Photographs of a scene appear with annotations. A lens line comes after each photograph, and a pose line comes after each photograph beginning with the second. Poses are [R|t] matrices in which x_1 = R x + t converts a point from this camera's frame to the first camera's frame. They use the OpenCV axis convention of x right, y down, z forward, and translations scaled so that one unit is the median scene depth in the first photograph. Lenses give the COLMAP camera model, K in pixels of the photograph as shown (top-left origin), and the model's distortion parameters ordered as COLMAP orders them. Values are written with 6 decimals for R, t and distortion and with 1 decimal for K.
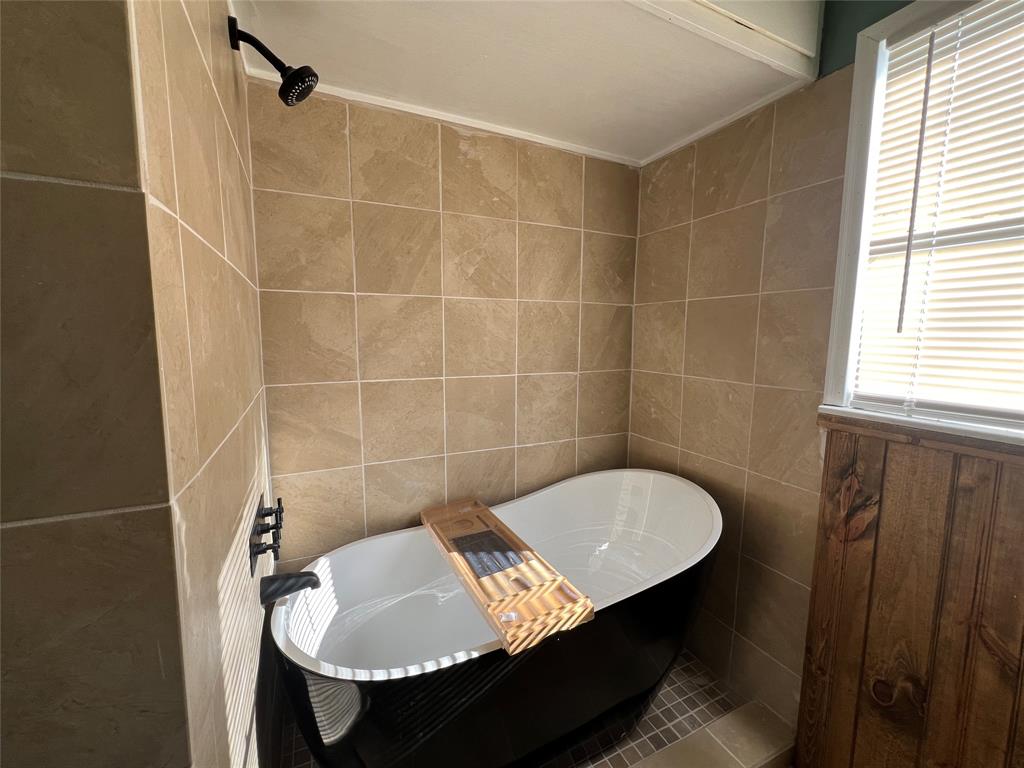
lens RADIAL K [[409.9, 0, 509.5], [0, 409.9, 381.0], [0, 0, 1]] dist [0.000108, -0.000892]
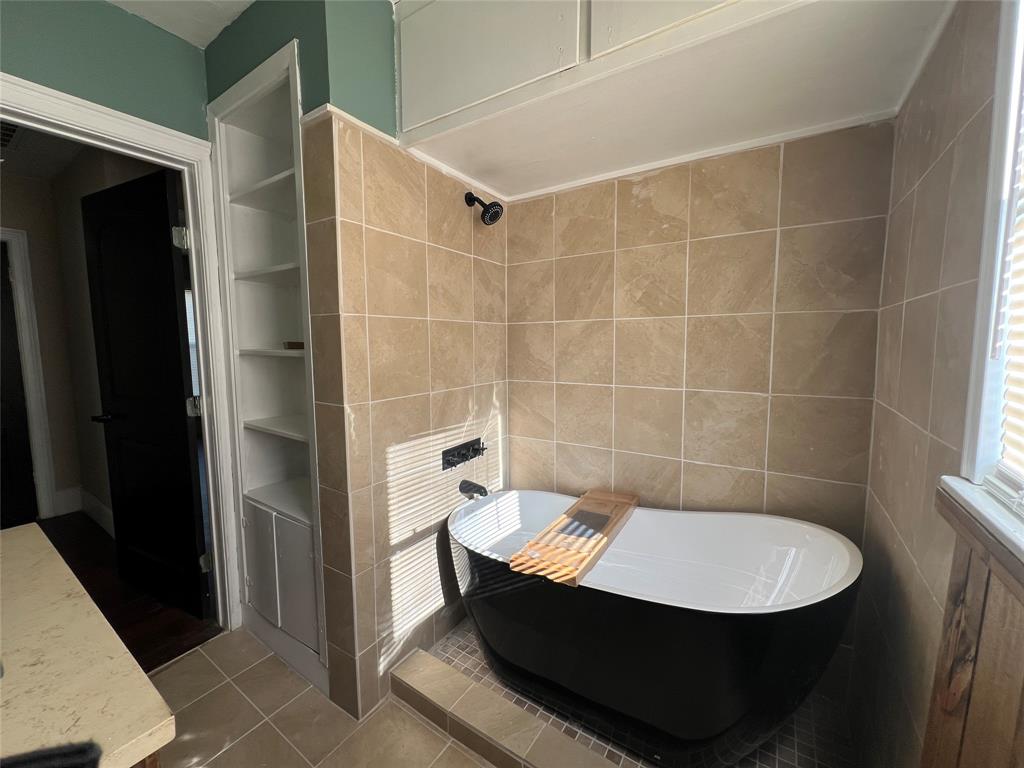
lens RADIAL K [[409.0, 0, 512.0], [0, 409.0, 381.3], [0, 0, 1]] dist [-0.003781, 0.000668]
pose [[0.527939, 0.072887, -0.846149, 0.732473], [-0.088704, 0.995594, 0.030415, -0.031575], [0.844637, 0.058999, 0.532078, 0.107848]]
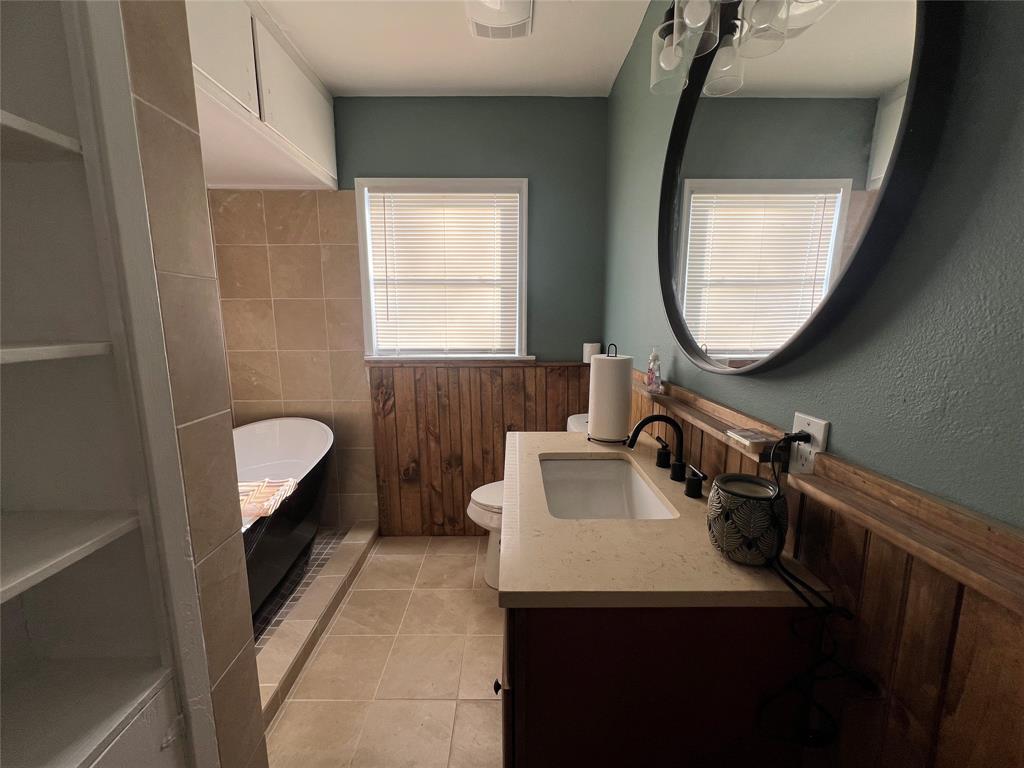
lens RADIAL K [[409.0, 0, 511.0], [0, 409.0, 379.8], [0, 0, 1]] dist [-0.003781, 0.000668]
pose [[0.410354, -0.154576, 0.898730, -0.629554], [0.111410, 0.986645, 0.118828, 0.010342], [-0.905095, 0.051366, 0.422095, -0.407983]]
